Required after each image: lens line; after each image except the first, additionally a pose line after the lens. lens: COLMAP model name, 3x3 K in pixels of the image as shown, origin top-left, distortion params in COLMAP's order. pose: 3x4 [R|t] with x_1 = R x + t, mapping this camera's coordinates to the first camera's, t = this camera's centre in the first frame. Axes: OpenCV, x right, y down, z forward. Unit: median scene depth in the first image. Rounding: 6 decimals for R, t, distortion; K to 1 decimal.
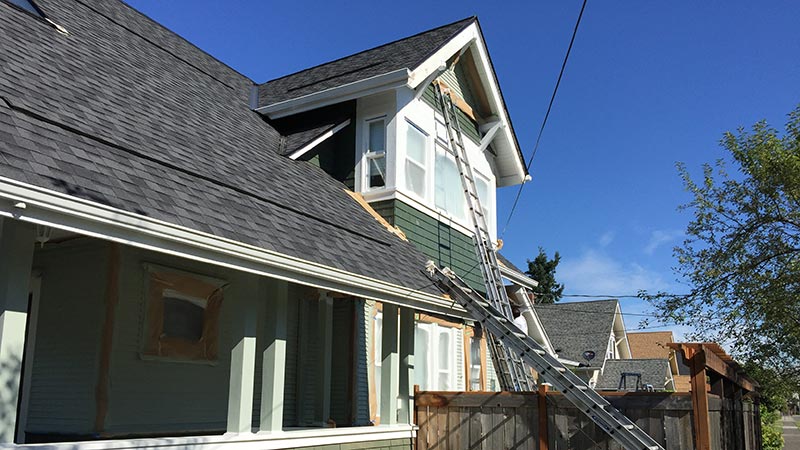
lens RADIAL K [[660.7, 0, 388.9], [0, 660.7, 292.2], [0, 0, 1]] dist [0.007766, -0.012137]
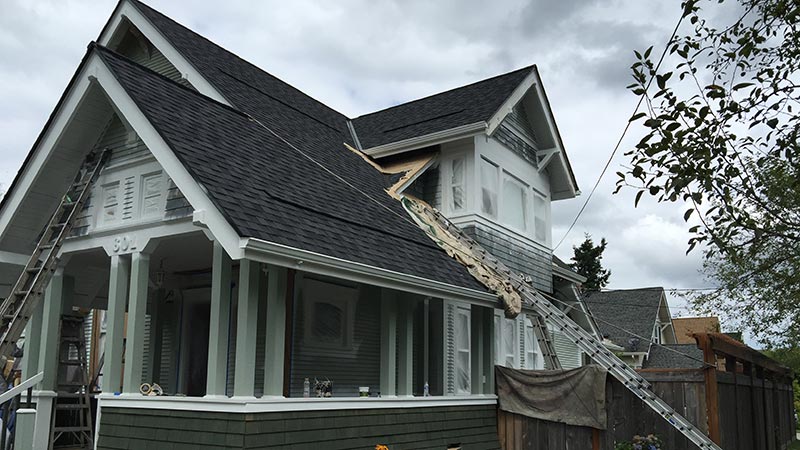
lens RADIAL K [[660.7, 0, 388.9], [0, 660.7, 292.2], [0, 0, 1]] dist [0.007766, -0.012137]
pose [[0.997828, -0.010230, -0.065070, -0.073548], [0.011608, 0.999716, 0.020834, -0.031162], [0.064839, -0.021544, 0.997663, -0.290635]]
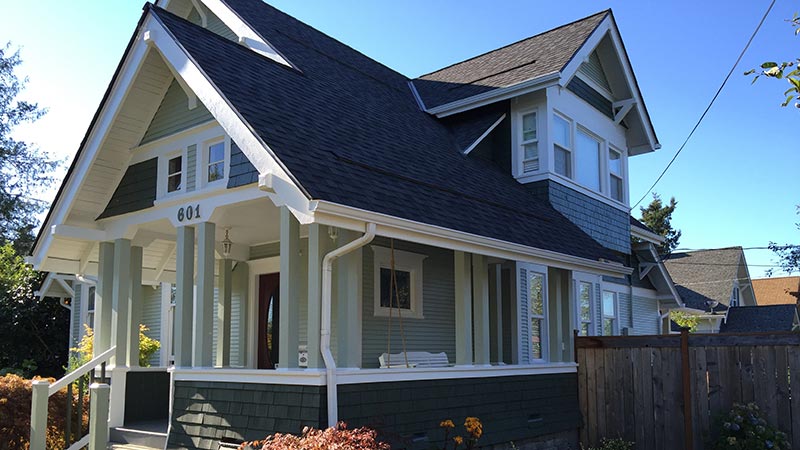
lens RADIAL K [[660.7, 0, 388.9], [0, 660.7, 292.2], [0, 0, 1]] dist [0.007766, -0.012137]
pose [[0.987377, -0.030957, -0.155332, -0.095486], [0.041420, 0.997052, 0.064583, -0.025432], [0.152874, -0.070201, 0.985749, -0.247915]]
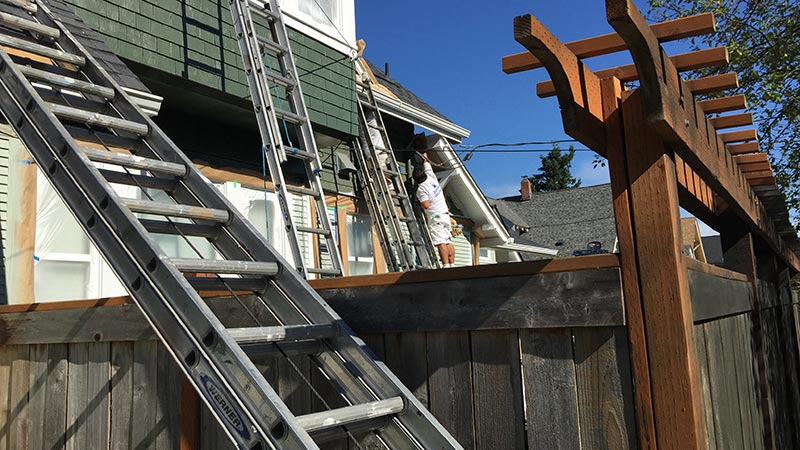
lens RADIAL K [[654.8, 0, 400.0], [0, 654.8, 225.0], [0, 0, 1]] dist [0.032305, -0.011433]
pose [[0.997733, -0.062354, -0.025325, 0.276527], [0.063132, 0.997518, 0.031169, 0.092313], [0.023319, -0.032697, 0.999193, 0.545638]]
